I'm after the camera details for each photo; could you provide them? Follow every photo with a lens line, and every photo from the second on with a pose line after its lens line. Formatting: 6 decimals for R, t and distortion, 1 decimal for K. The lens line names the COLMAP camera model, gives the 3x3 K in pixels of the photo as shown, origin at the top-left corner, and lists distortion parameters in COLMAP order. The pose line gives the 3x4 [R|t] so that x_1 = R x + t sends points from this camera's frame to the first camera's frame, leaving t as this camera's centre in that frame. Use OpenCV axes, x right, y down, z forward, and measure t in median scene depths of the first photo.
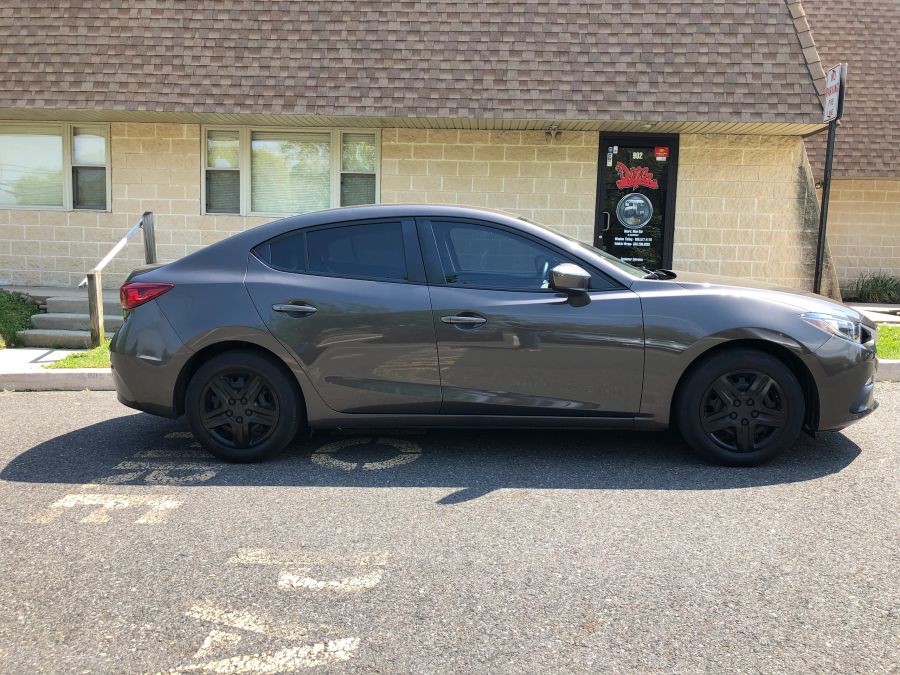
lens RADIAL K [[741.1, 0, 450.0], [0, 741.1, 337.5], [0, 0, 1]] dist [0.002504, 0.007110]
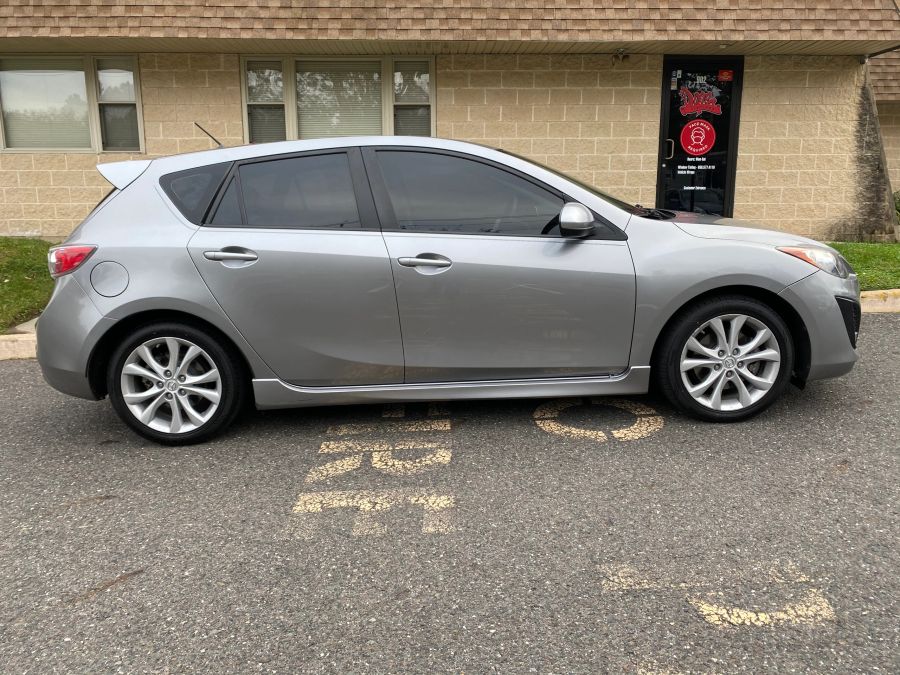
lens RADIAL K [[687.4, 0, 453.0], [0, 687.4, 336.6], [0, 0, 1]] dist [0.000912, 0.003408]
pose [[0.996818, -0.042989, 0.067124, -0.158153], [0.036273, 0.994500, 0.098258, -0.011446], [-0.070979, -0.095511, 0.992895, 0.102934]]
